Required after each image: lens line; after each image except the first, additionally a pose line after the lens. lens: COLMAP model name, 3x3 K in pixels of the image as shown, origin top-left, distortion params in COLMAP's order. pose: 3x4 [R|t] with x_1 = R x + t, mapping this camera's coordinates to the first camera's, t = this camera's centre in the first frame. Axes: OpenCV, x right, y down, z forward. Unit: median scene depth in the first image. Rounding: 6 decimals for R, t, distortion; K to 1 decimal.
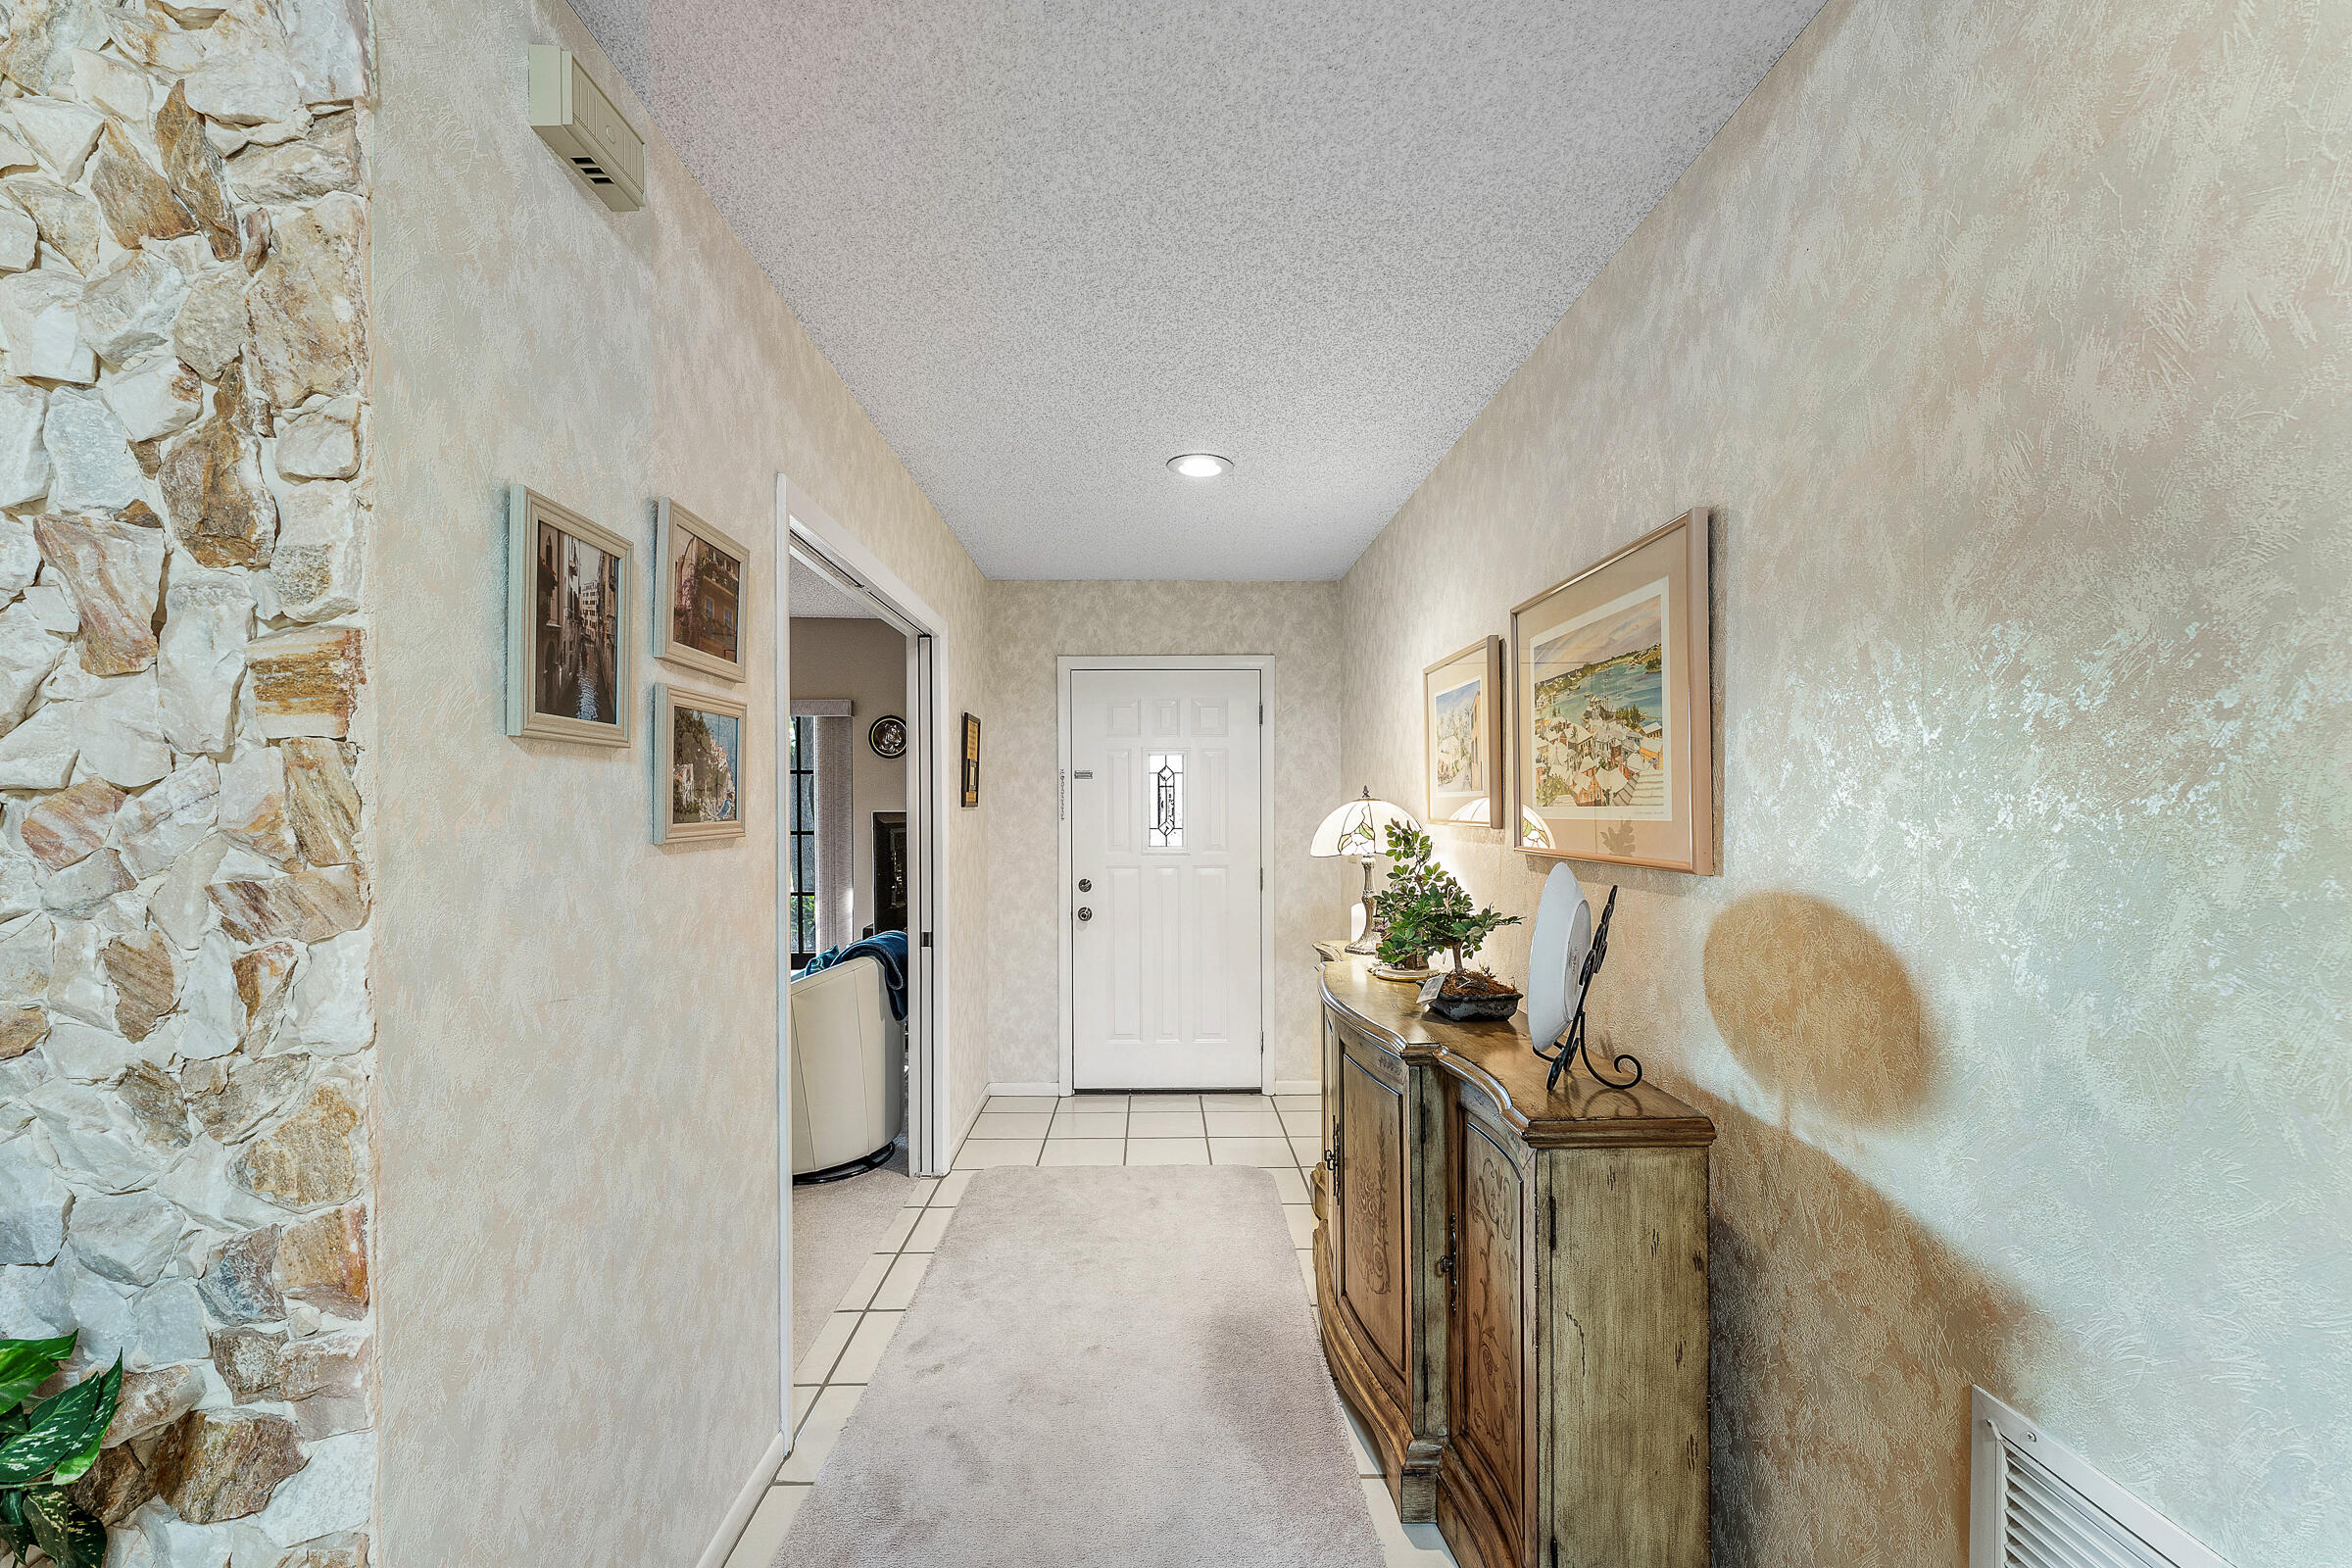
lens RADIAL K [[963.5, 0, 1187.5], [0, 963.5, 806.4], [0, 0, 1]] dist [-0.002523, -0.000710]
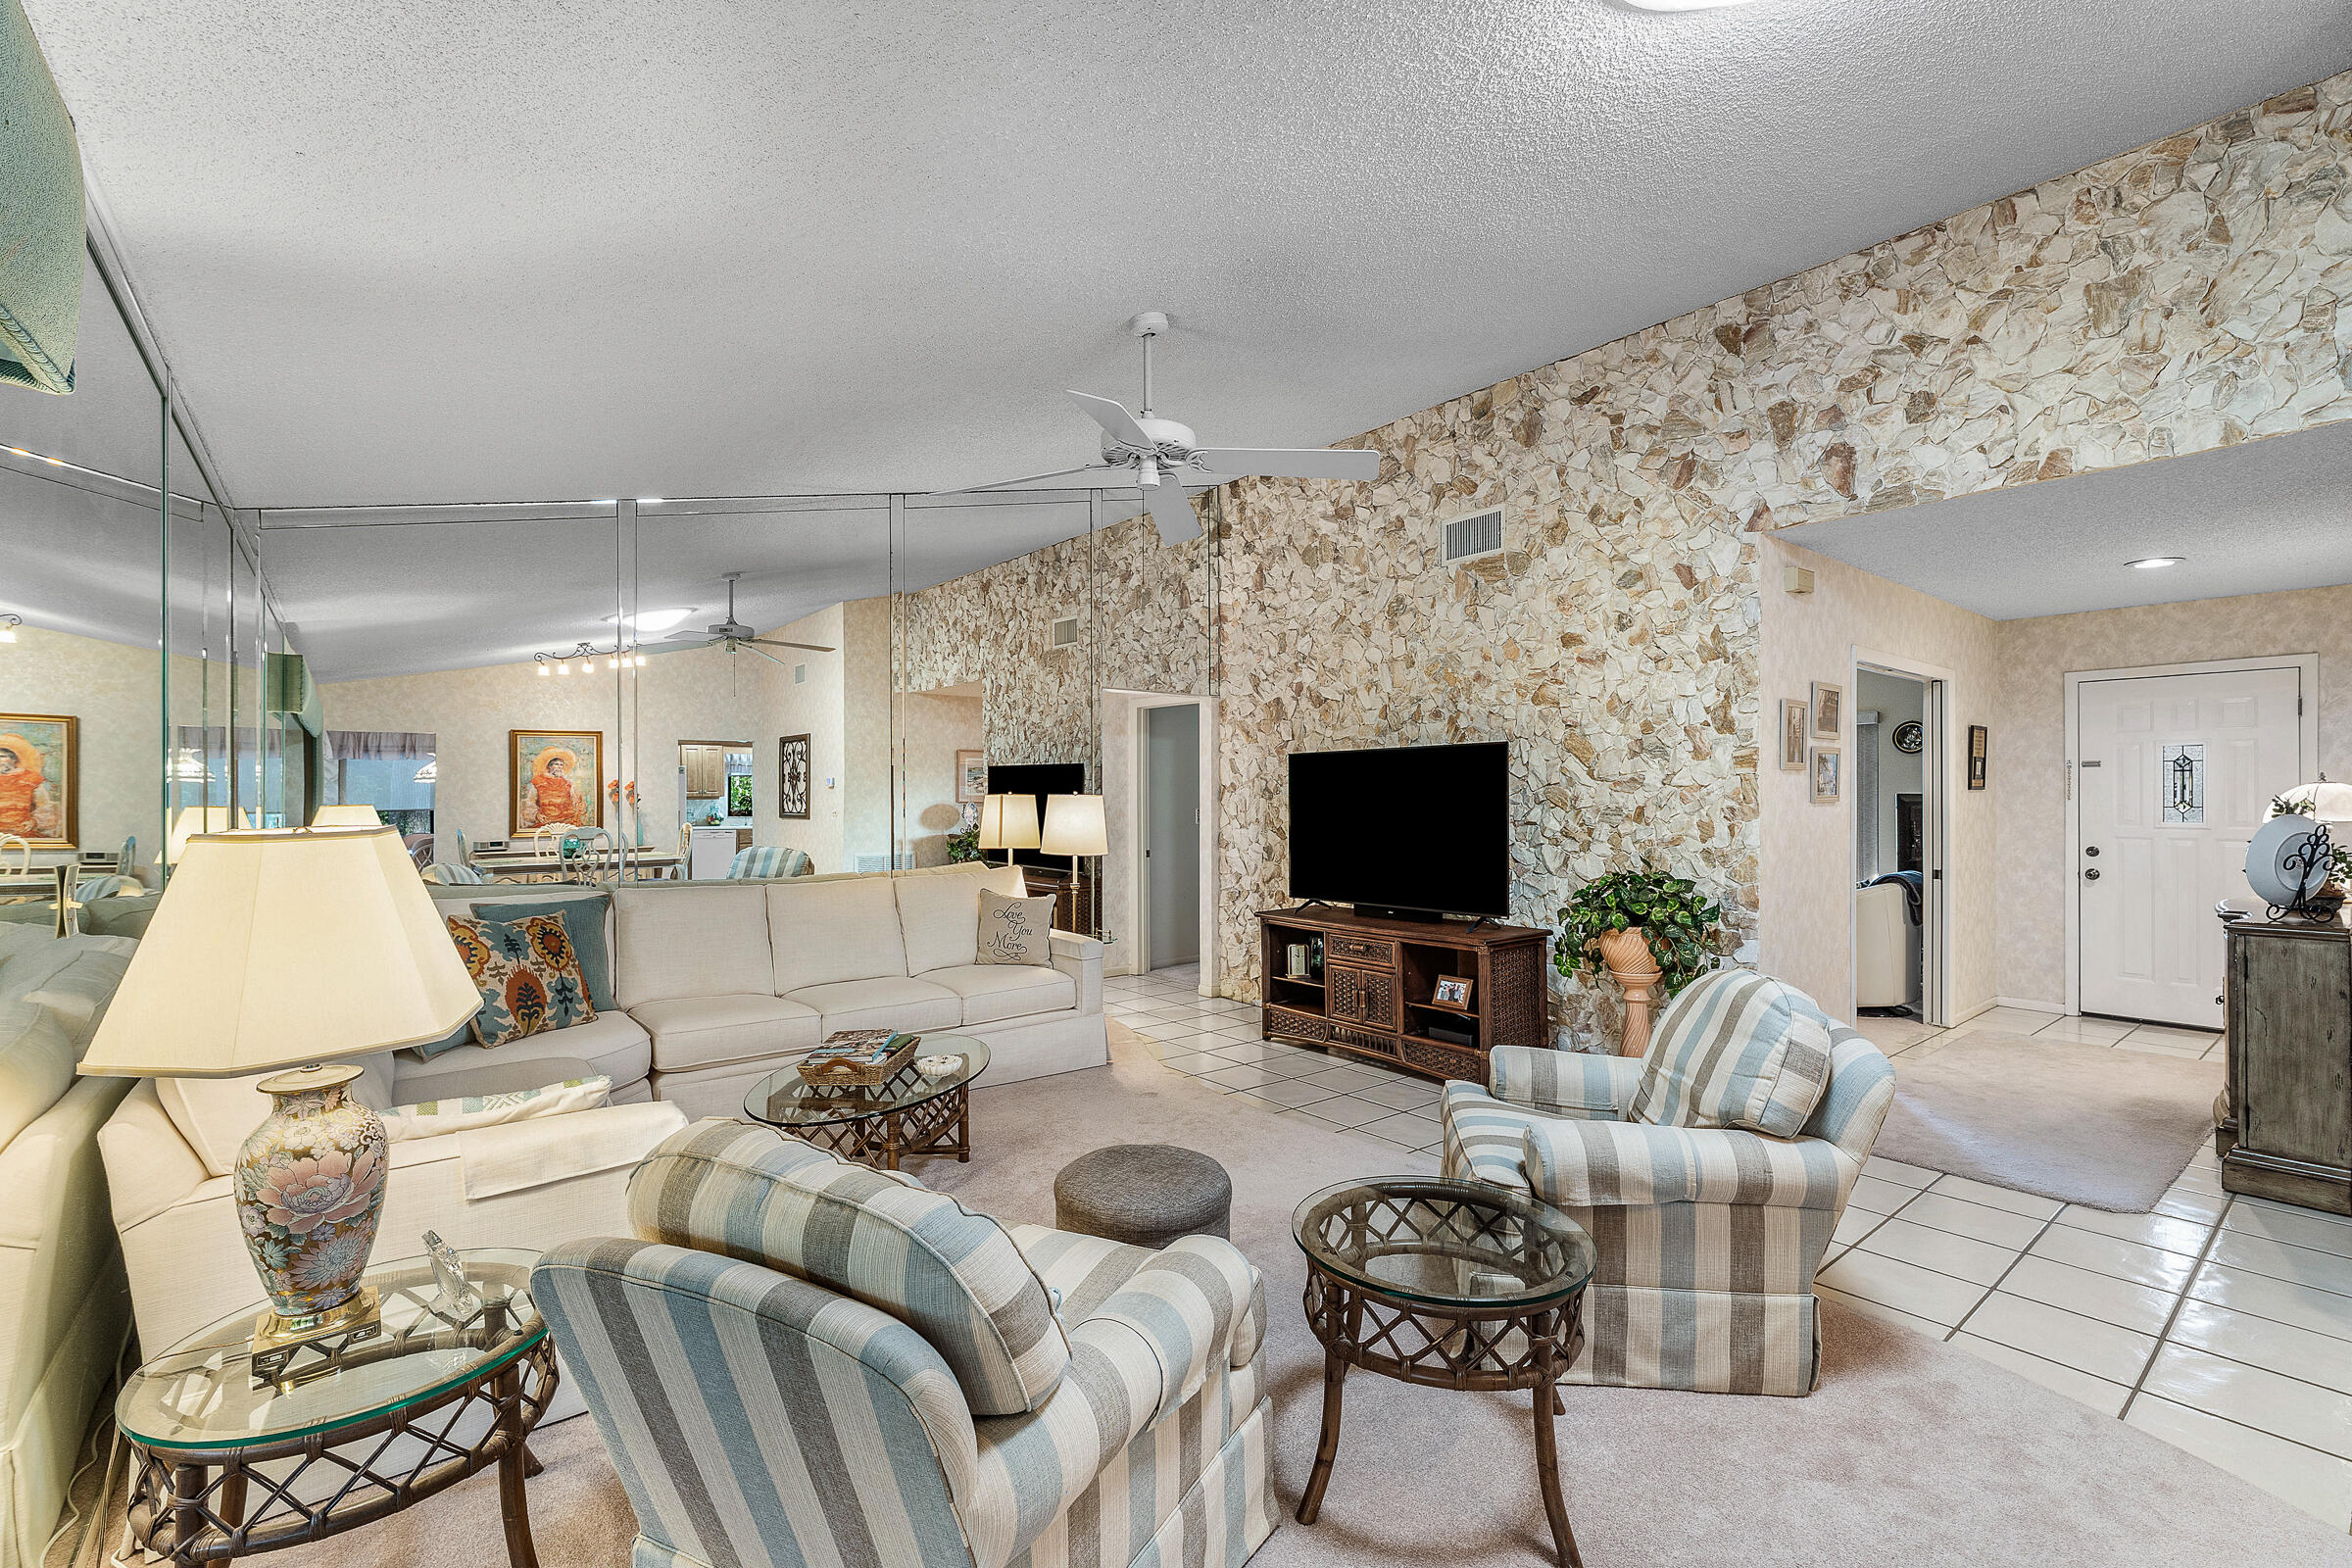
lens RADIAL K [[1016.4, 0, 1154.8], [0, 1016.4, 803.0], [0, 0, 1]] dist [-0.002547, -0.001155]
pose [[0.588919, 0.005950, -0.808170, 0.699001], [0.003047, 0.999949, 0.009582, 0.005125], [0.808186, -0.008106, 0.588871, -2.236634]]
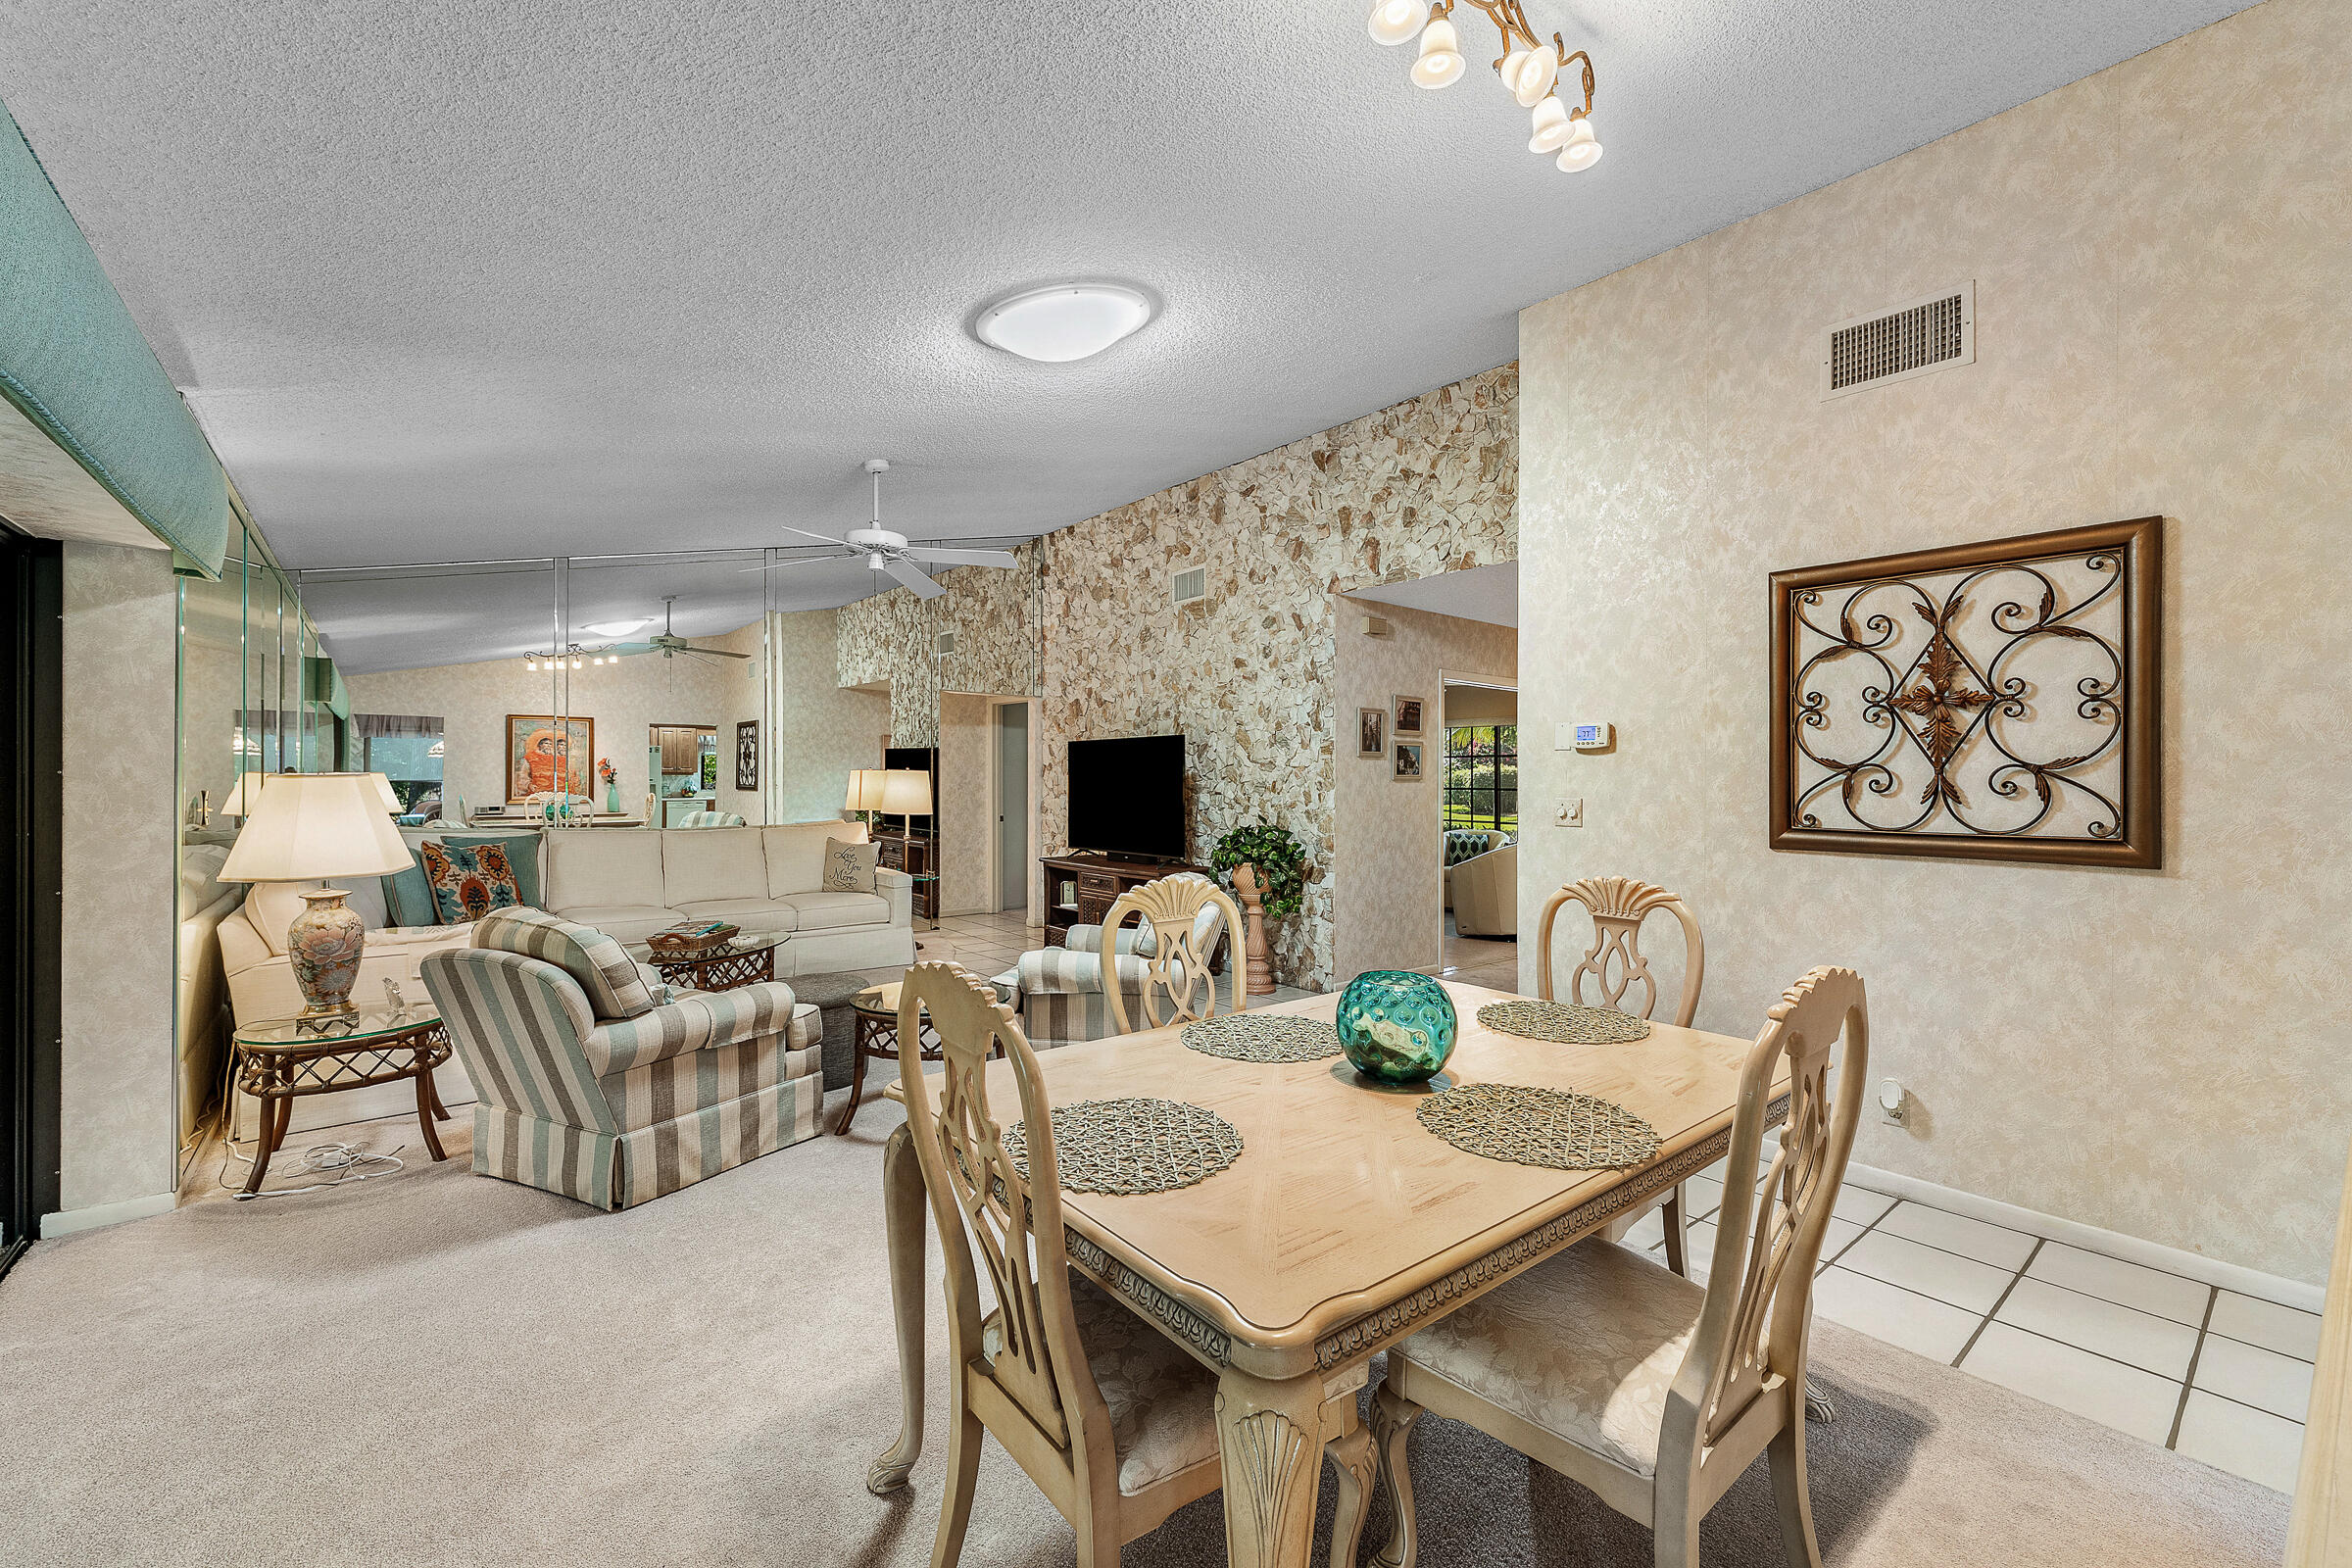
lens RADIAL K [[963.5, 0, 1167.9], [0, 963.5, 792.1], [0, 0, 1]] dist [-0.002523, -0.000710]
pose [[0.599939, 0.017049, -0.799864, 2.054353], [-0.007259, 0.999848, 0.015867, 0.032152], [0.800013, -0.003713, 0.599971, -2.118633]]
